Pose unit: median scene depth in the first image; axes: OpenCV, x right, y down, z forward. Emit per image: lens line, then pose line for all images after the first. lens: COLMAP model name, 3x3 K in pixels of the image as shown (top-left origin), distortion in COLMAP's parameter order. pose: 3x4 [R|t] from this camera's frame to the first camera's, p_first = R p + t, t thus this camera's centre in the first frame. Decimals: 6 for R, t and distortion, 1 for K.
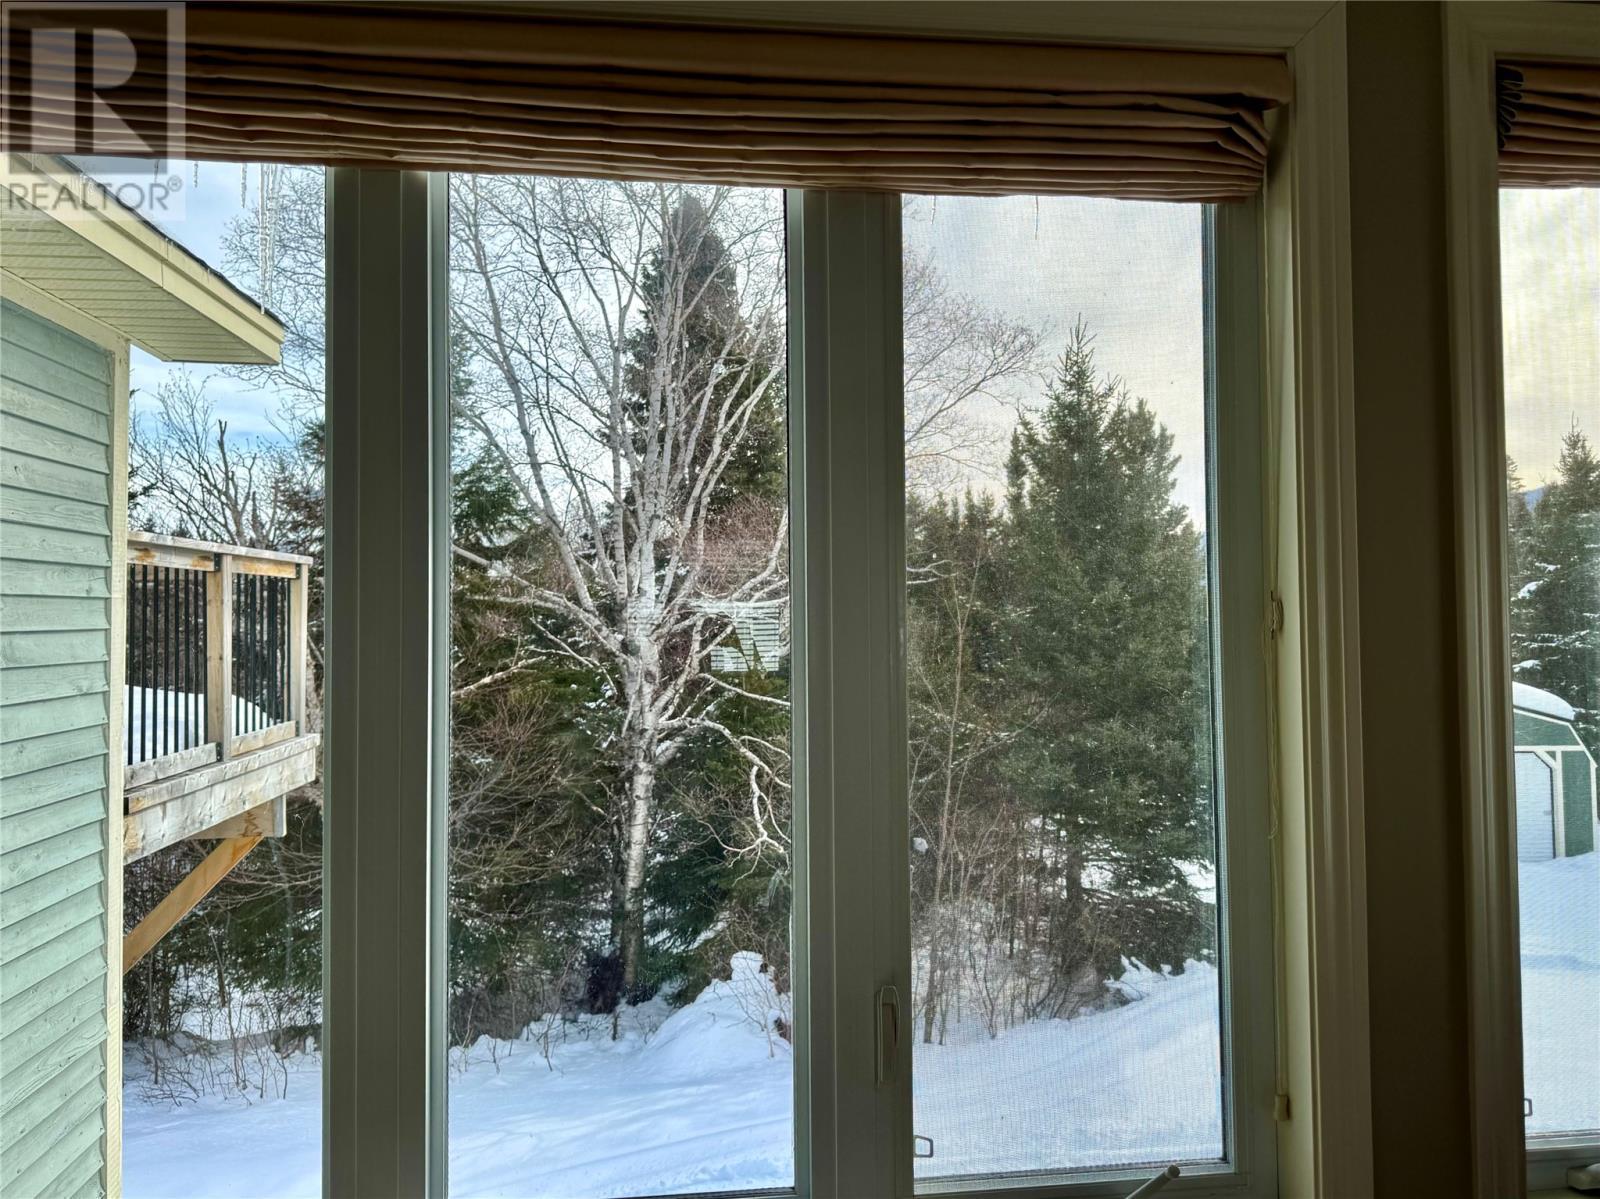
lens RADIAL K [[1178.1, 0, 800.0], [0, 1178.1, 599.5], [0, 0, 1]] dist [0.000663, -0.000069]
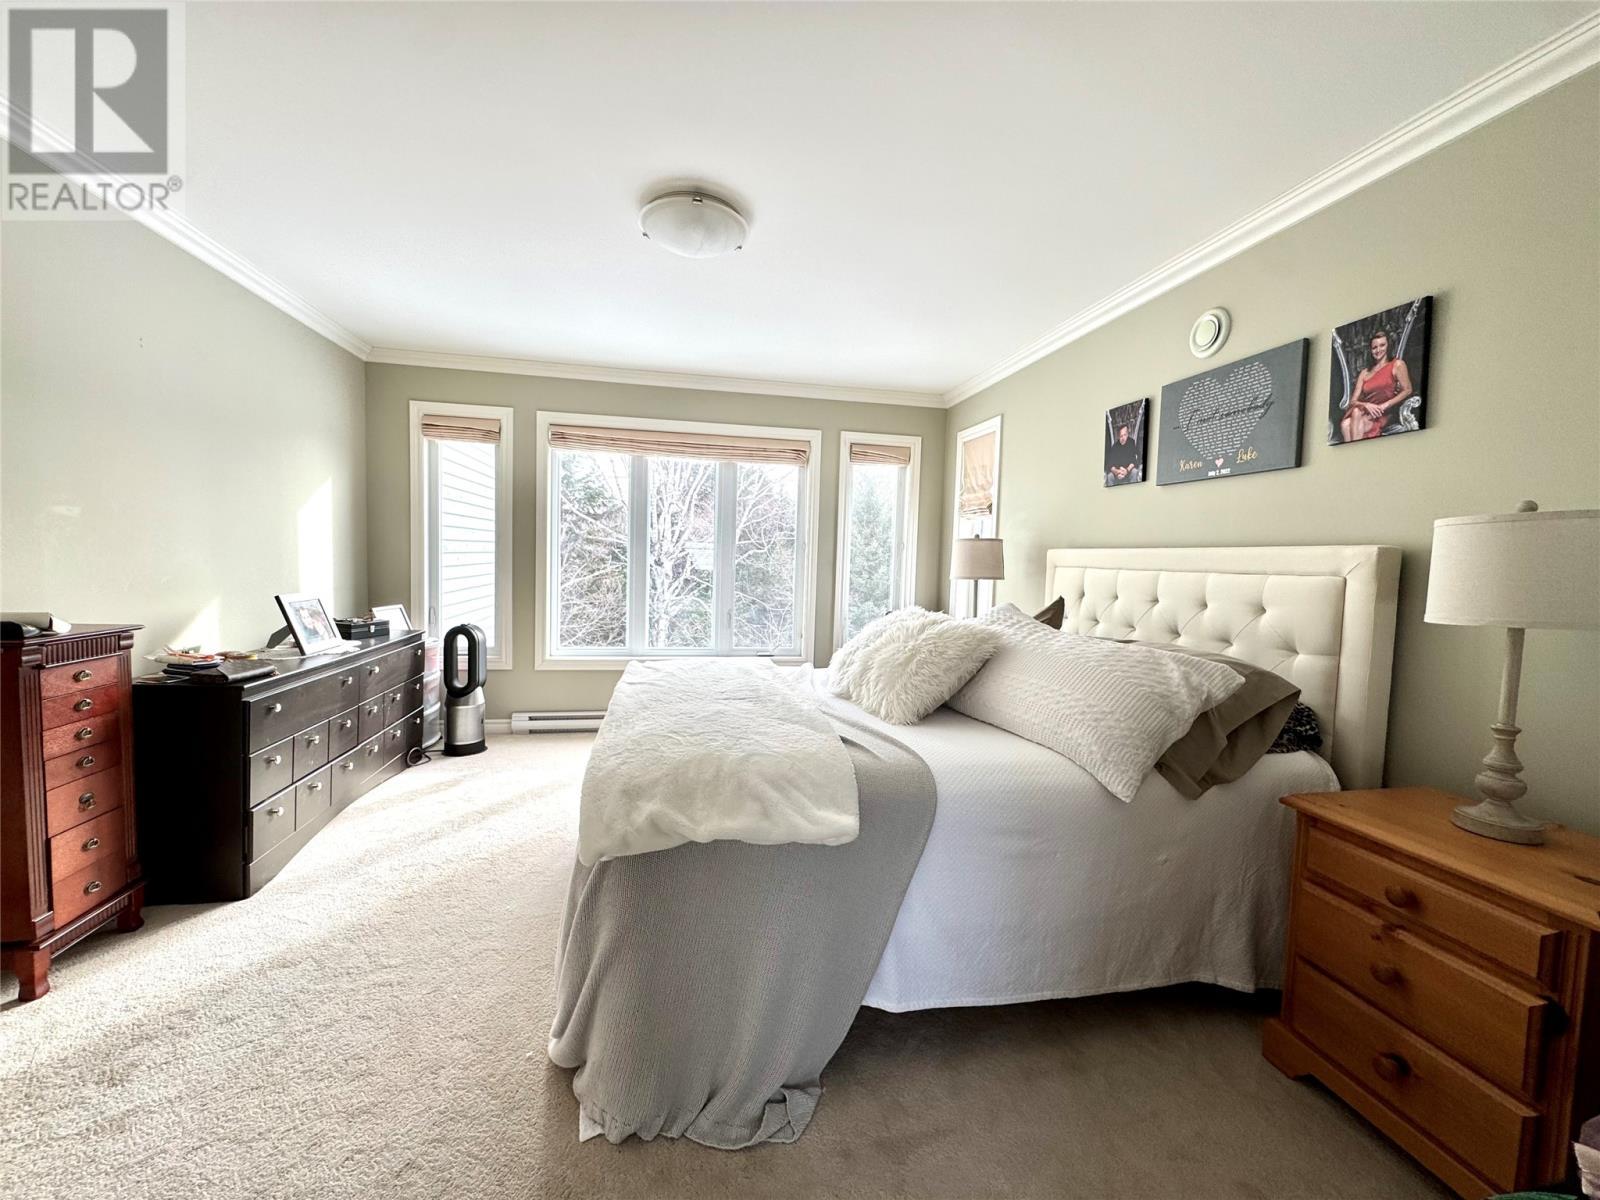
lens RADIAL K [[646.1, 0, 800.0], [0, 646.1, 600.0], [0, 0, 1]] dist [0.000017, -0.000003]
pose [[0.995617, 0.034265, 0.087022, 0.014964], [-0.041295, 0.995913, 0.080321, 0.002257], [-0.083915, -0.083563, 0.992963, -0.219061]]
